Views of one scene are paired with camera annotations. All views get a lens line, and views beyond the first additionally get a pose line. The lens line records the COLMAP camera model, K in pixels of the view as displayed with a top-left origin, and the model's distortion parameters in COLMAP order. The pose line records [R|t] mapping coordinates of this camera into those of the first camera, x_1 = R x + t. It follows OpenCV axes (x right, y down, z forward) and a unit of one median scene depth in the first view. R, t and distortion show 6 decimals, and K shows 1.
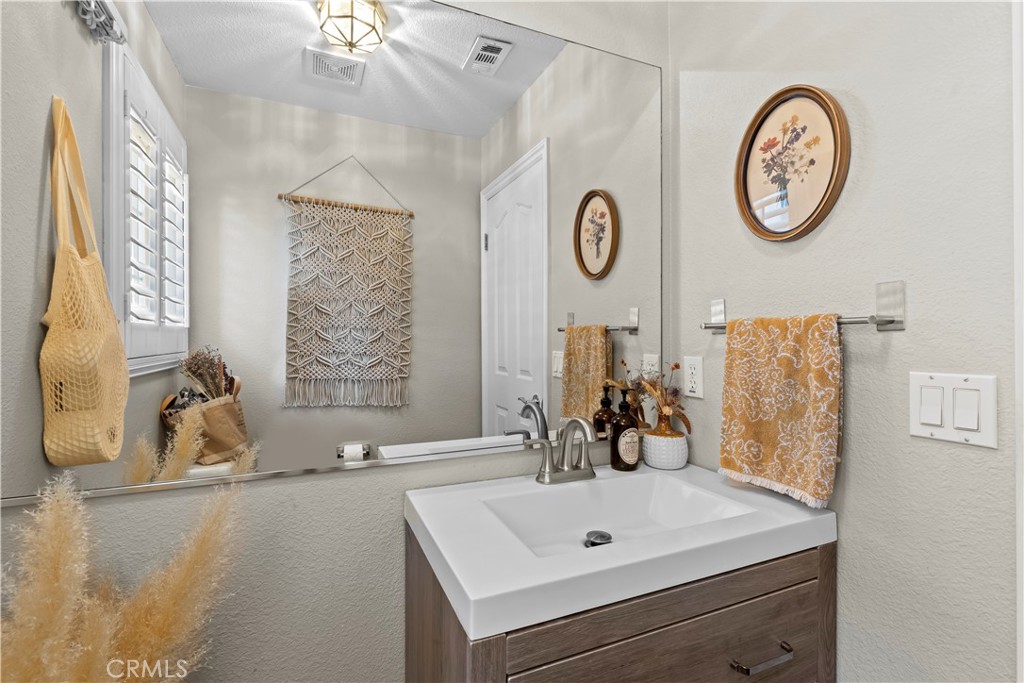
lens RADIAL K [[465.7, 0, 522.1], [0, 465.7, 331.0], [0, 0, 1]] dist [0.005654, 0.000317]
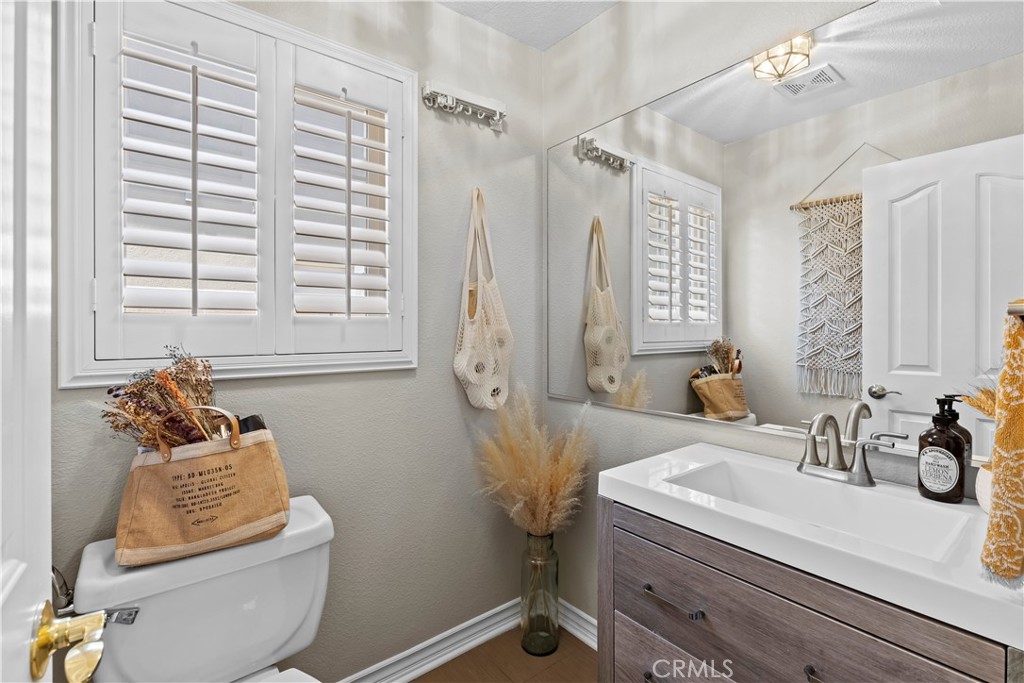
lens RADIAL K [[465.7, 0, 522.1], [0, 465.7, 331.0], [0, 0, 1]] dist [0.005654, 0.000317]
pose [[0.262685, 0.005154, -0.964868, 0.502652], [0.010709, 0.999909, 0.008257, -0.002070], [0.964822, -0.012502, 0.262605, 0.070907]]
